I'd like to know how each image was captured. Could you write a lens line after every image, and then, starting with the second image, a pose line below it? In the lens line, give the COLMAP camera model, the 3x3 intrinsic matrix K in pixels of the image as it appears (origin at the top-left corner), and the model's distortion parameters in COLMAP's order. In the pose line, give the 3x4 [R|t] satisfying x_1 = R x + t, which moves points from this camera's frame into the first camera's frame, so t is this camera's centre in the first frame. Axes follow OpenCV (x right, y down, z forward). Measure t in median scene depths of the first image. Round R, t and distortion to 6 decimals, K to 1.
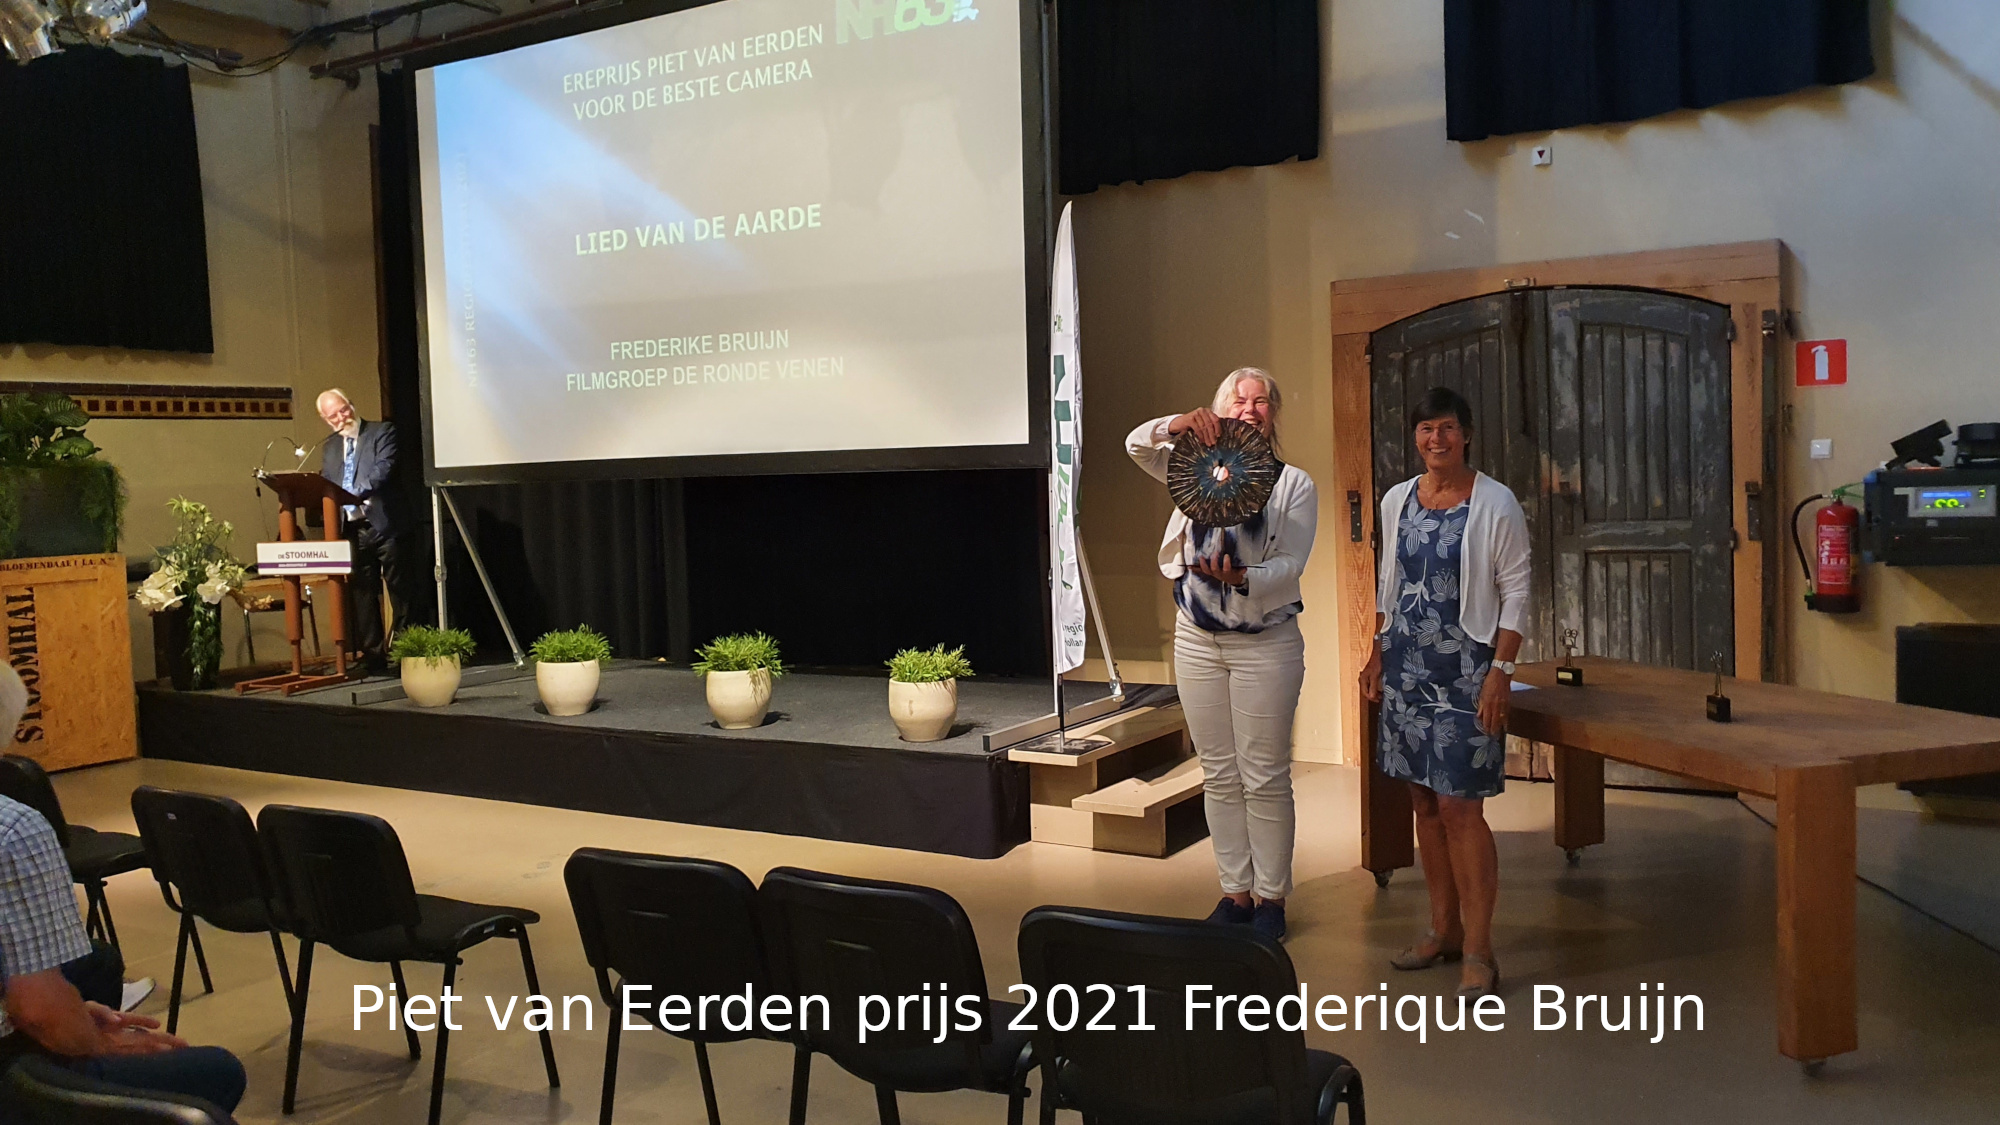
lens RADIAL K [[1595.4, 0, 1021.9], [0, 1595.4, 553.0], [0, 0, 1]] dist [0.014272, -0.013931]
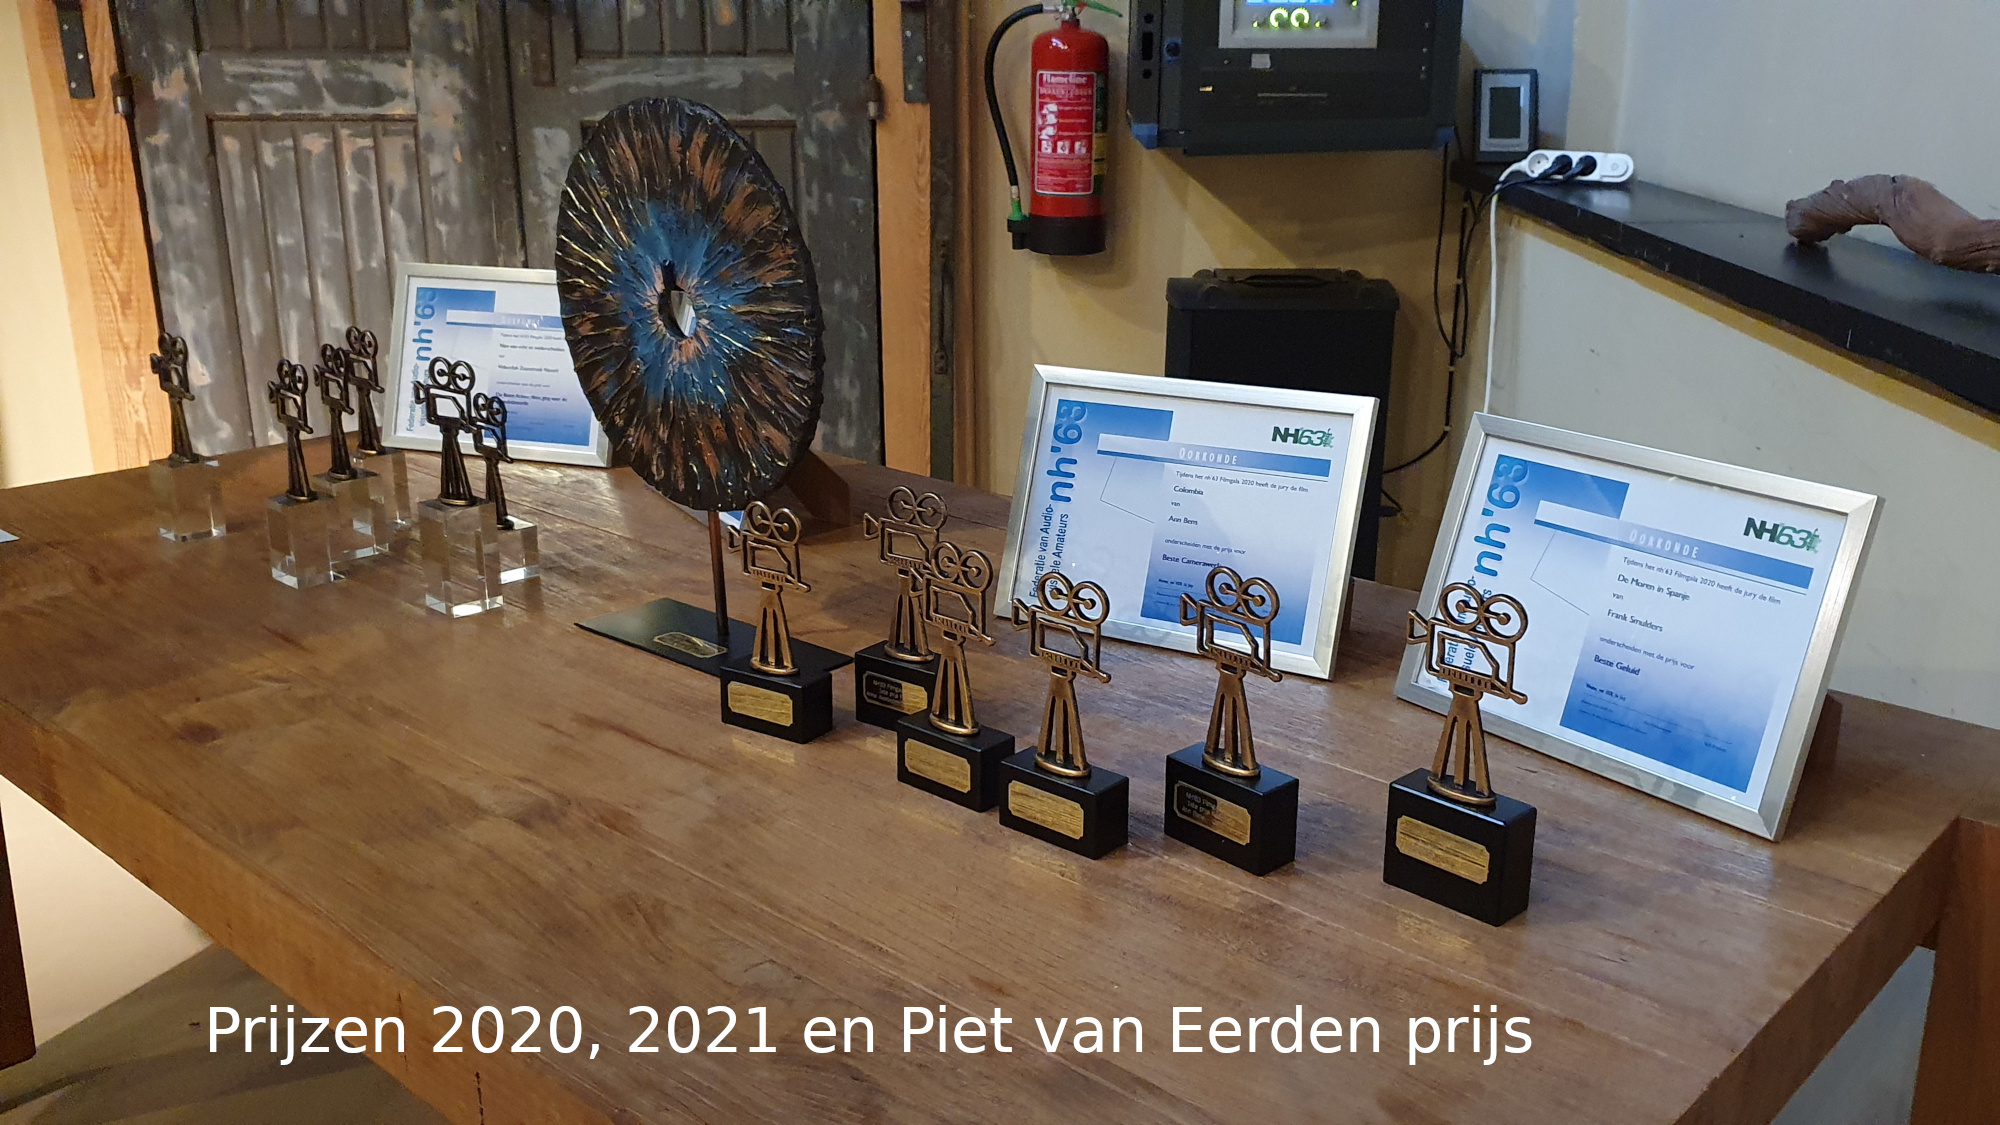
lens RADIAL K [[1726.7, 0, 946.7], [0, 1726.7, 528.7], [0, 0, 1]] dist [-0.005617, 0.011273]
pose [[0.892090, -0.093144, 0.442153, 0.212783], [-0.004327, 0.976718, 0.214486, 0.005673], [-0.451837, -0.193254, 0.870917, 0.490313]]
